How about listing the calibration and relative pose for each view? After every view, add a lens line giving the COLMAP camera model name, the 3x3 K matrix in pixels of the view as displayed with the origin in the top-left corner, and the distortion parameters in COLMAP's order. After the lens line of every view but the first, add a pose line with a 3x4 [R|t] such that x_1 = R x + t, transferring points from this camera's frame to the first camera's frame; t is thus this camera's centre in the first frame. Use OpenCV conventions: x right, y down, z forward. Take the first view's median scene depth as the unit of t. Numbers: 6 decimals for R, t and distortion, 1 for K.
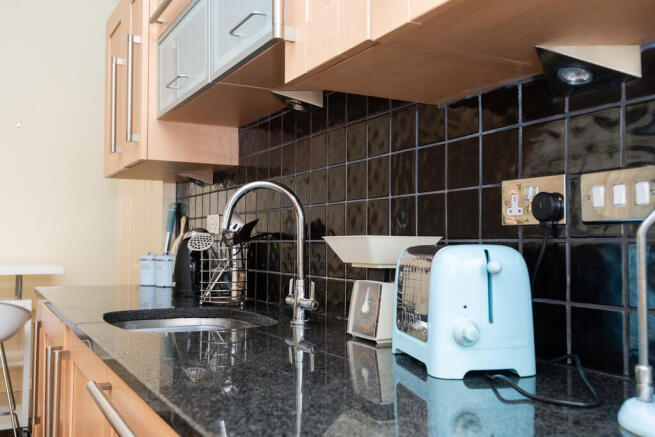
lens RADIAL K [[640.2, 0, 328.9], [0, 640.2, 218.9], [0, 0, 1]] dist [0.021455, 0.000000]
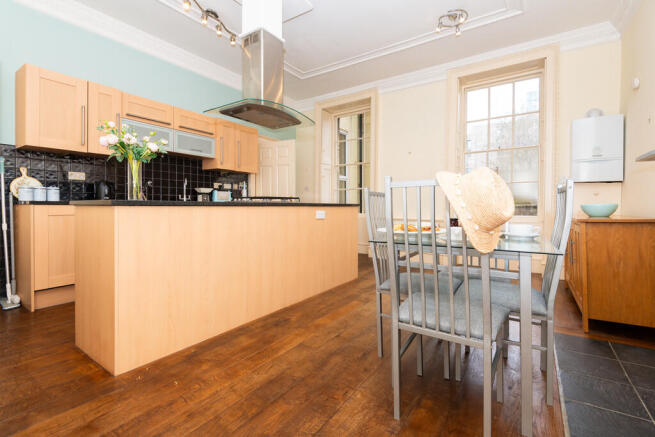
lens RADIAL K [[302.6, 0, 318.5], [0, 302.6, 209.6], [0, 0, 1]] dist [0.022011, -0.010120]
pose [[-0.443722, -0.030566, 0.895643, -2.642268], [-0.051926, 0.998616, 0.008355, 0.128004], [-0.894659, -0.042800, -0.444695, 1.037416]]
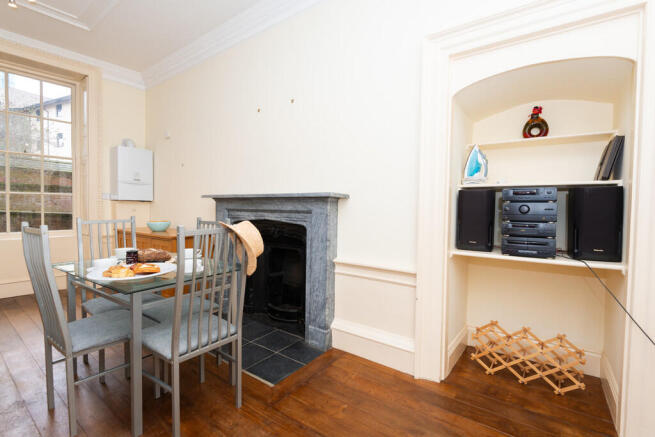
lens RADIAL K [[302.4, 0, 332.0], [0, 302.4, 220.7], [0, 0, 1]] dist [0.005108, -0.008912]
pose [[-0.912277, -0.020135, -0.409079, -2.102593], [-0.015411, 0.999771, -0.014840, 0.043510], [0.409284, -0.007234, -0.912378, 1.422619]]
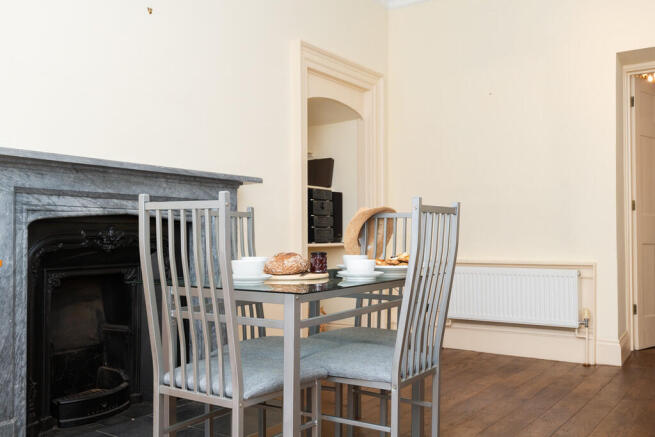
lens RADIAL K [[640.2, 0, 323.8], [0, 640.2, 223.8], [0, 0, 1]] dist [0.021455, 0.000000]
pose [[0.463709, -0.032120, -0.885405, -0.625028], [0.052309, 0.998592, -0.008831, 0.089981], [0.884442, -0.042220, 0.464736, -0.546460]]
